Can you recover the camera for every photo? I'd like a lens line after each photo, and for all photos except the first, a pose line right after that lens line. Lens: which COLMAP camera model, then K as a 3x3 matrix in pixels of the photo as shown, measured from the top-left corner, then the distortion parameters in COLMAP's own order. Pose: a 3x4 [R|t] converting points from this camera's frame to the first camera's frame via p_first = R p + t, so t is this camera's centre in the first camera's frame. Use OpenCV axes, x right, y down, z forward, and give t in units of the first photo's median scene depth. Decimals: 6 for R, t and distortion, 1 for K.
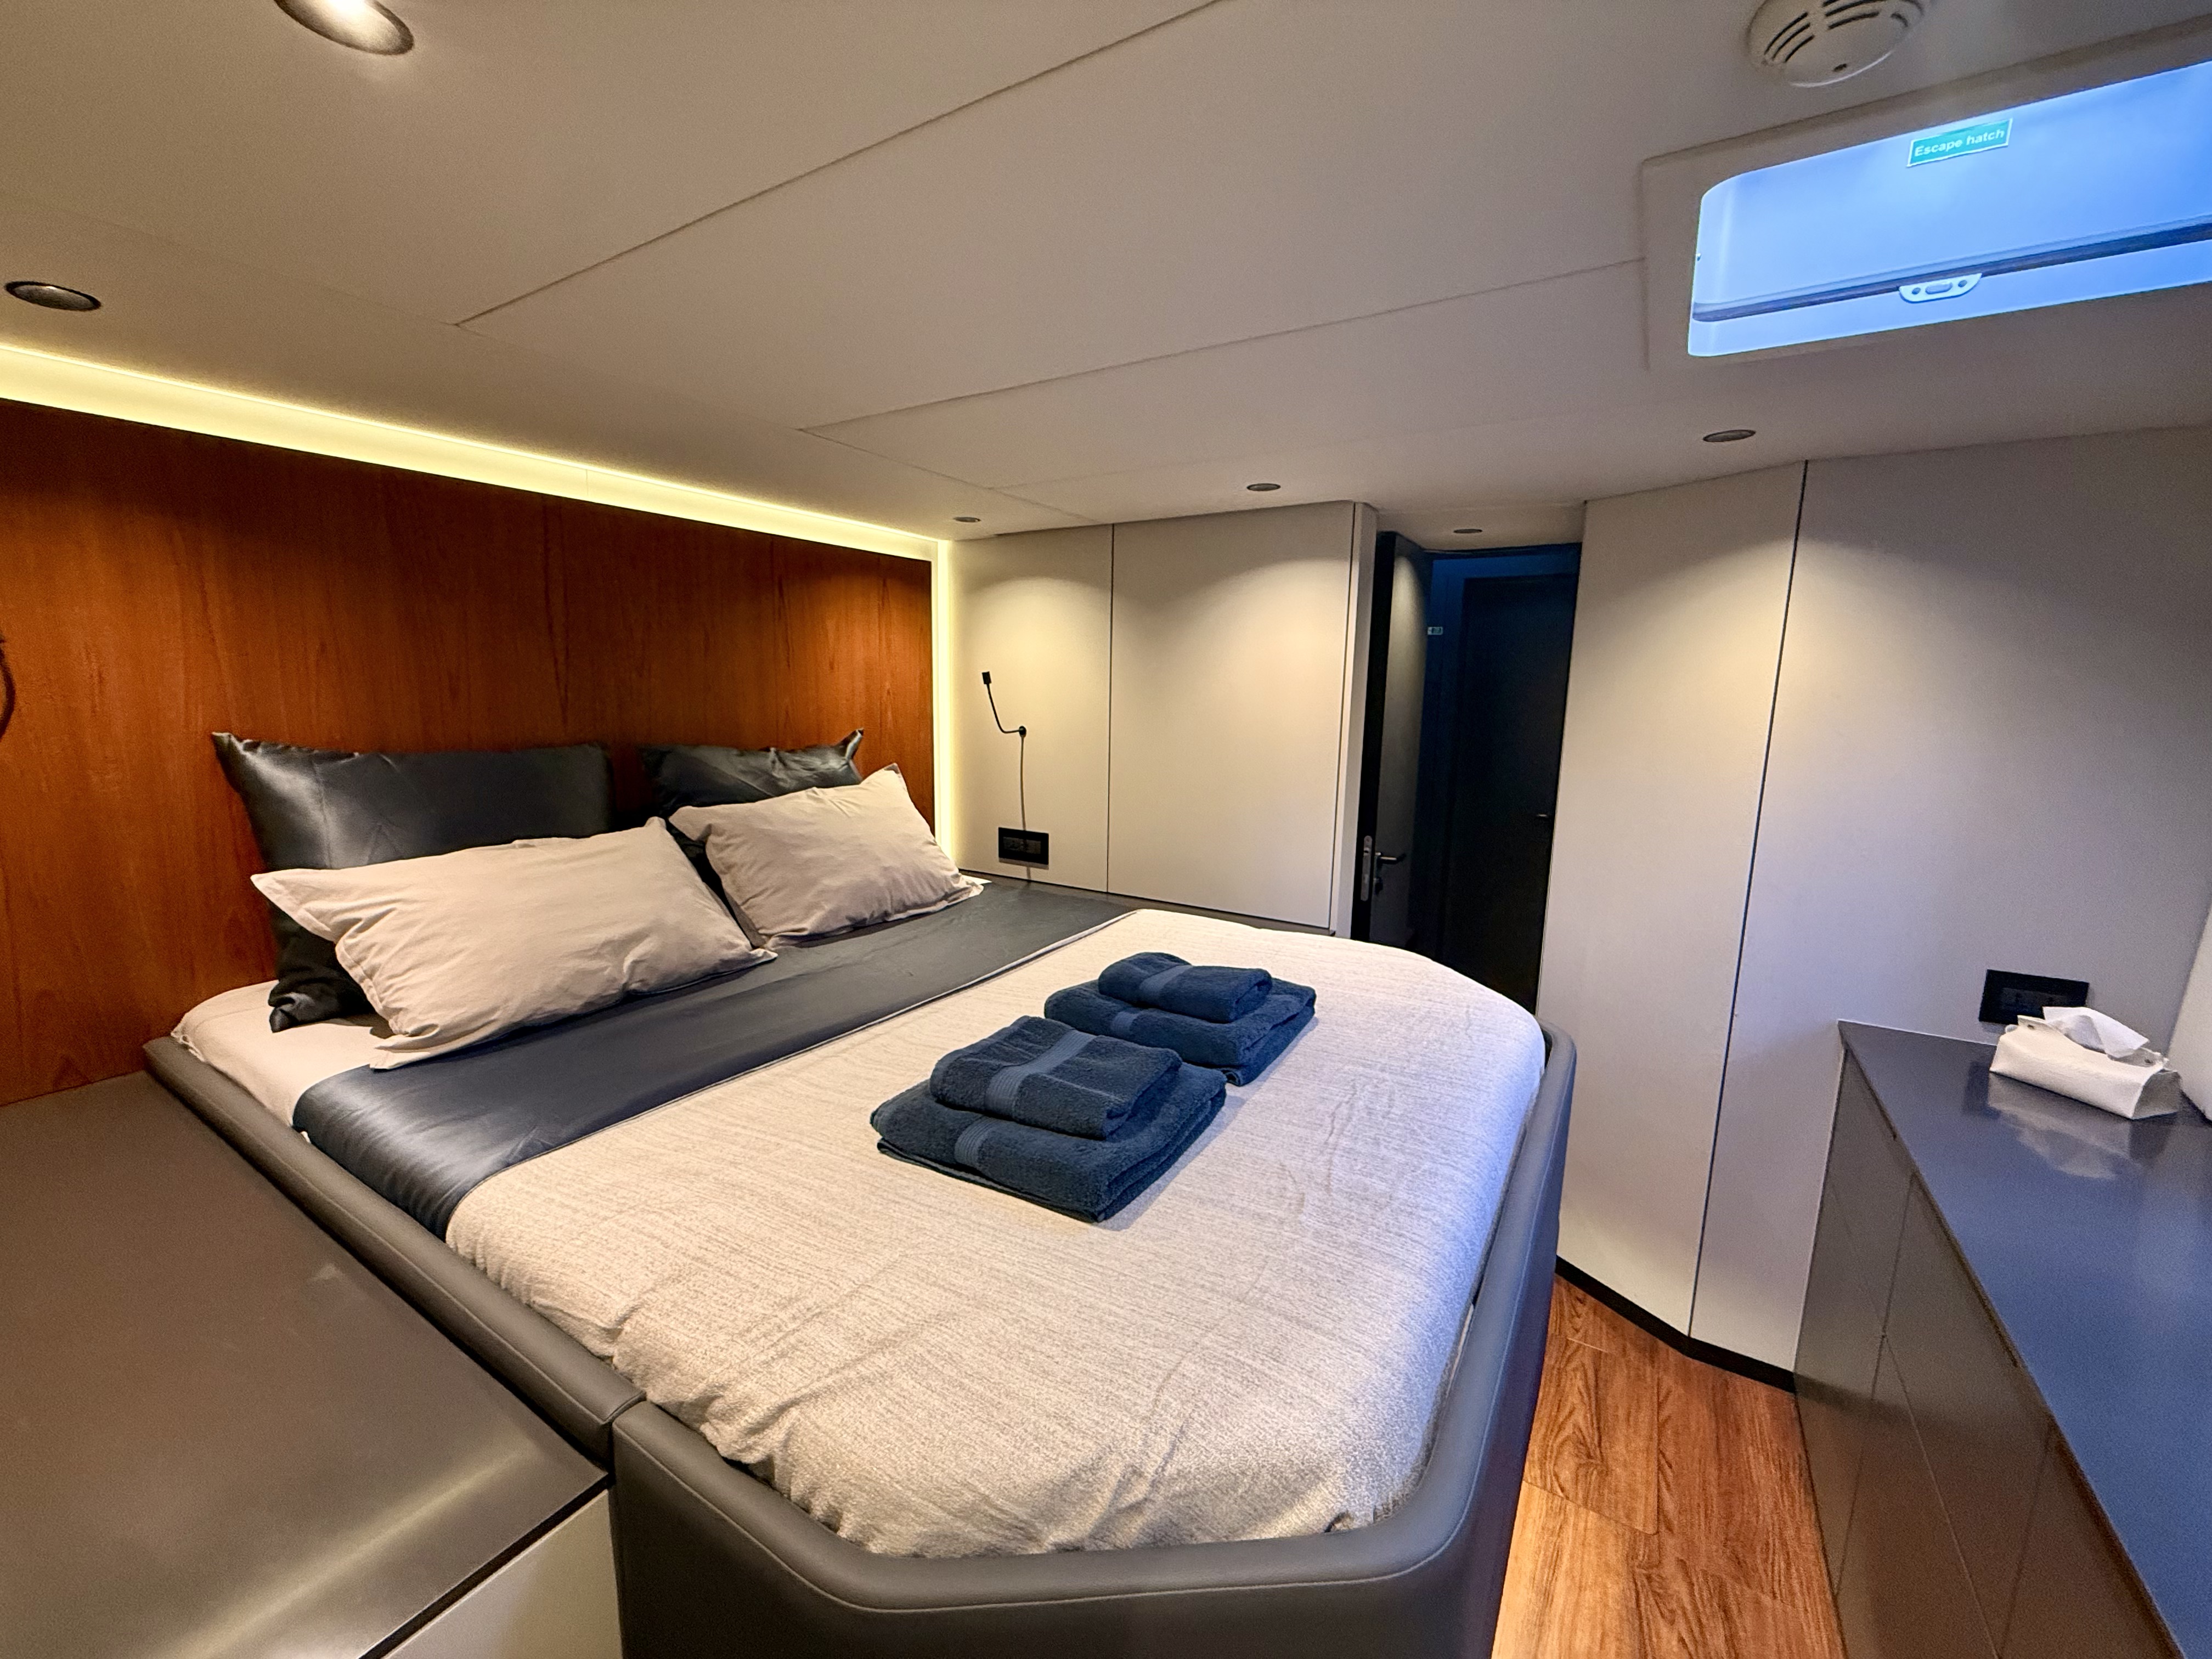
lens RADIAL K [[882.8, 0, 1106.0], [0, 882.8, 830.3], [0, 0, 1]] dist [0.000730, -0.000277]
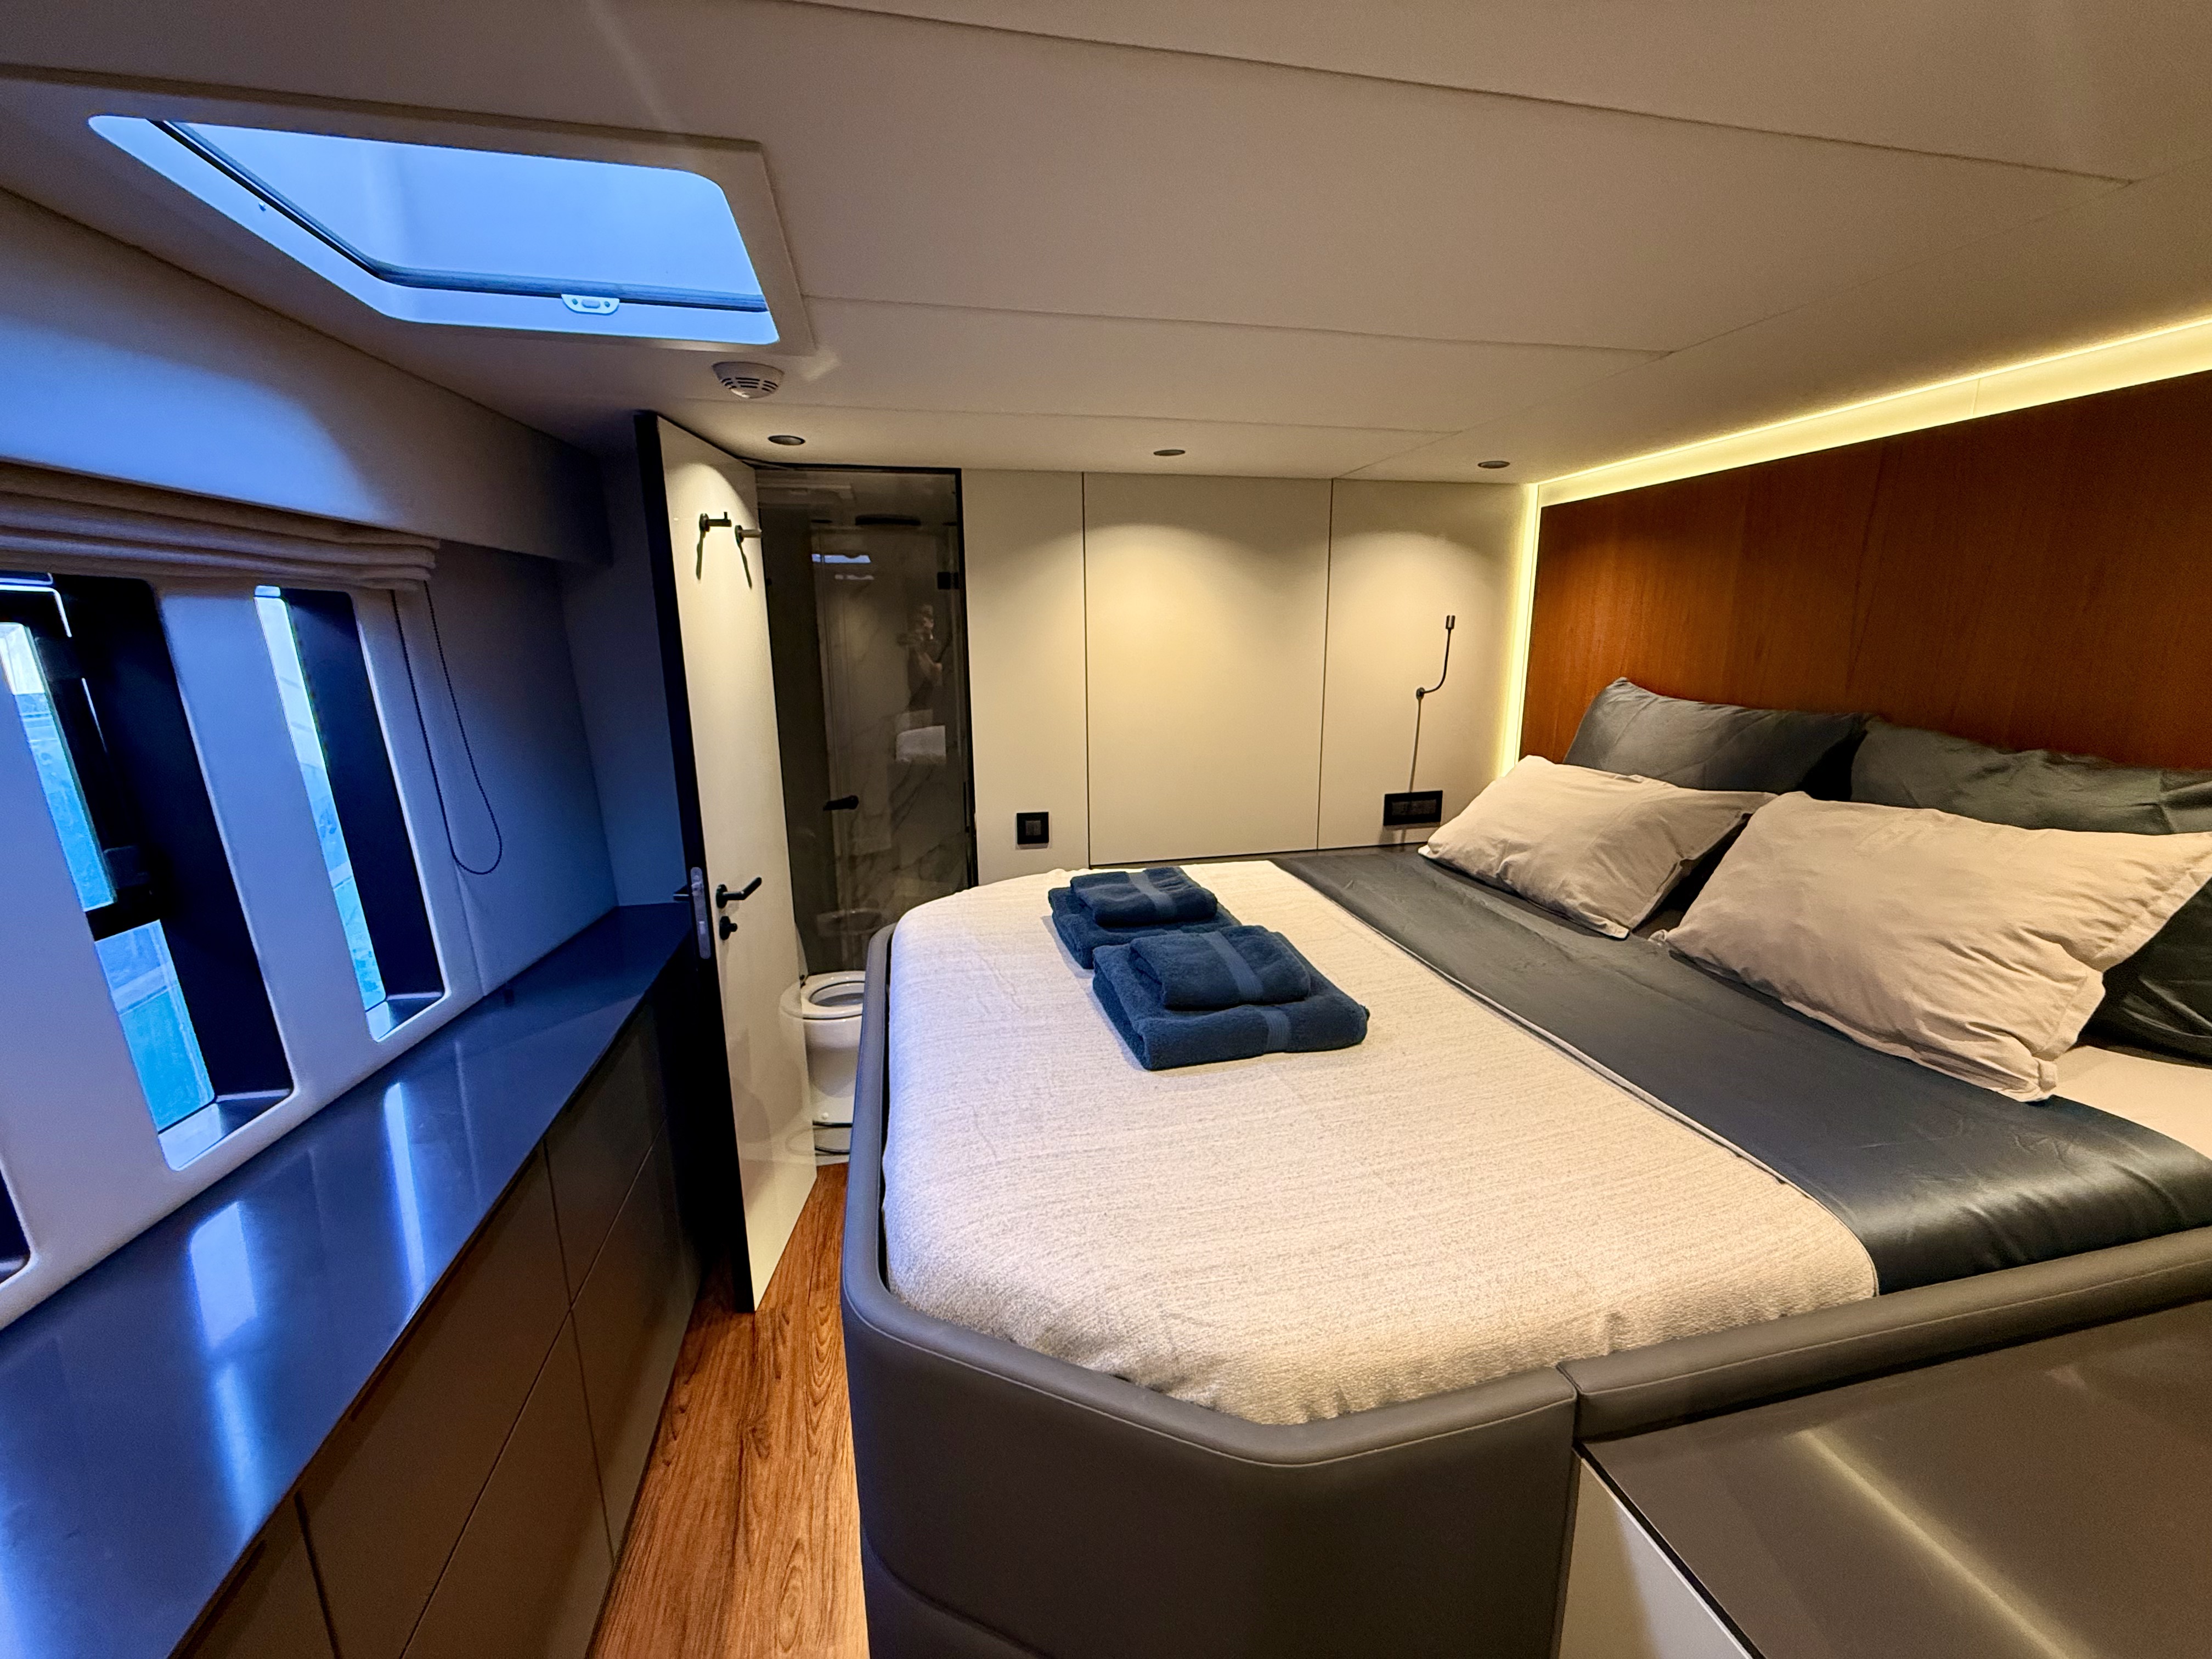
lens RADIAL K [[882.8, 0, 1104.9], [0, 882.8, 818.7], [0, 0, 1]] dist [0.000730, -0.000277]
pose [[-0.709073, 0.125601, -0.693859, 0.649712], [-0.126705, 0.945297, 0.300599, -0.190130], [0.693658, 0.301063, -0.654370, 1.220450]]
